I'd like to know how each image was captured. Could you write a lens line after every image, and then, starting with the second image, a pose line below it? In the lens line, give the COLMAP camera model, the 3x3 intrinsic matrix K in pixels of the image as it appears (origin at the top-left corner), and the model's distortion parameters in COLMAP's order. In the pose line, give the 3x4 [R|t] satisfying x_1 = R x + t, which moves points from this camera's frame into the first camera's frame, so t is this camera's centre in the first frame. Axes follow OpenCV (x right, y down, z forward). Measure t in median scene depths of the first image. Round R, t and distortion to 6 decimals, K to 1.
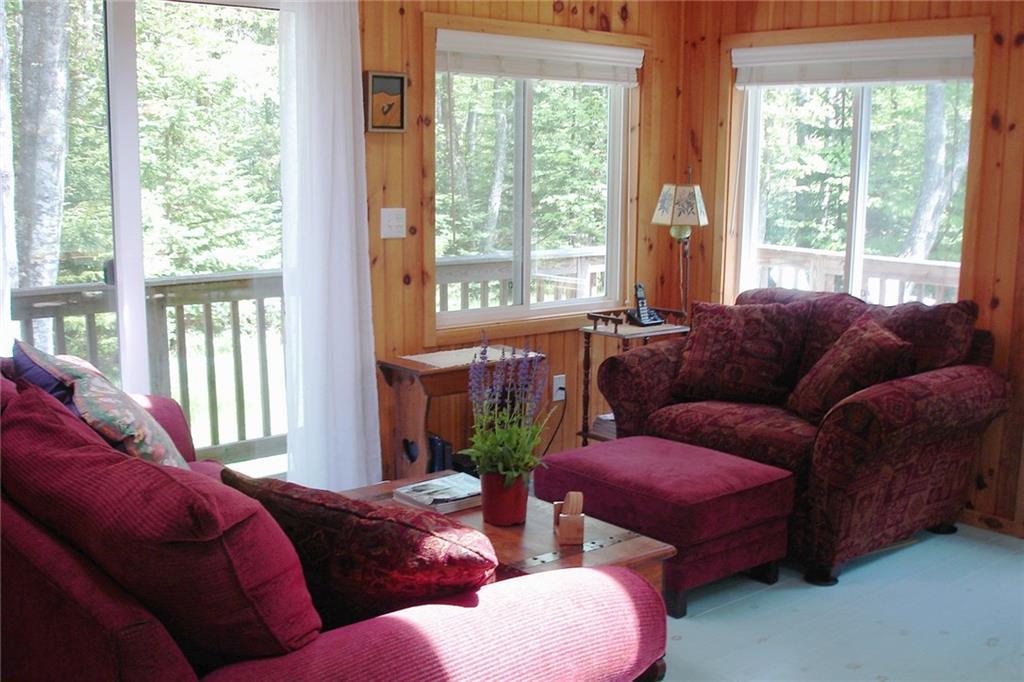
lens RADIAL K [[1157.2, 0, 513.3], [0, 1157.2, 358.9], [0, 0, 1]] dist [-0.015371, -0.216687]
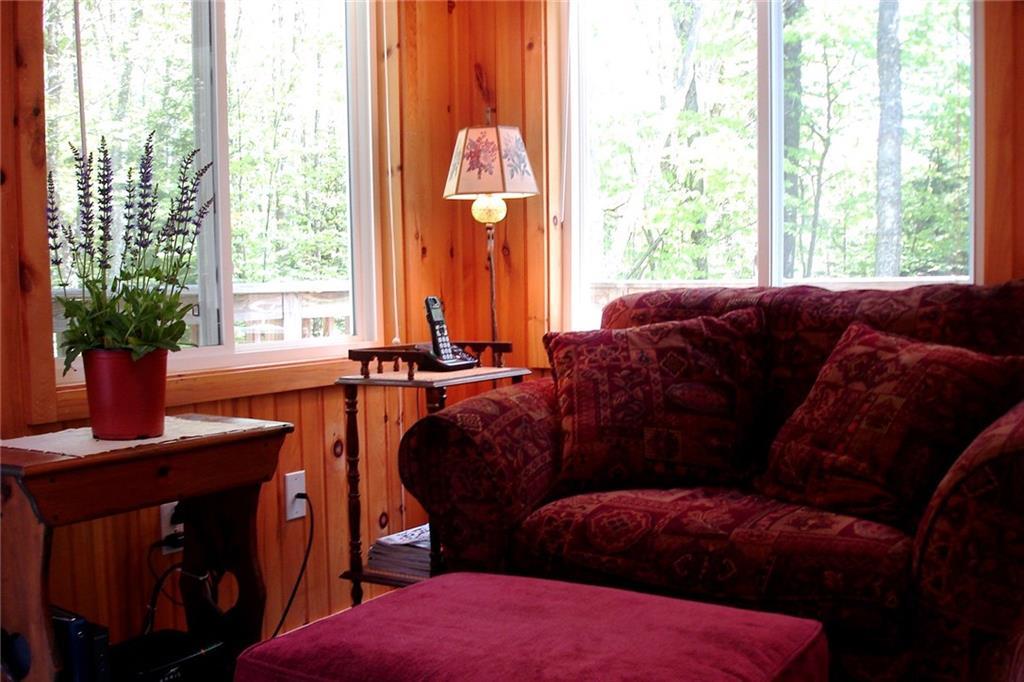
lens RADIAL K [[1157.2, 0, 513.3], [0, 1157.2, 358.9], [0, 0, 1]] dist [-0.015371, -0.216687]
pose [[0.945328, -0.044511, 0.323070, -0.038703], [0.078283, 0.992649, -0.092299, 0.020799], [-0.316587, 0.112544, 0.941863, 0.470143]]
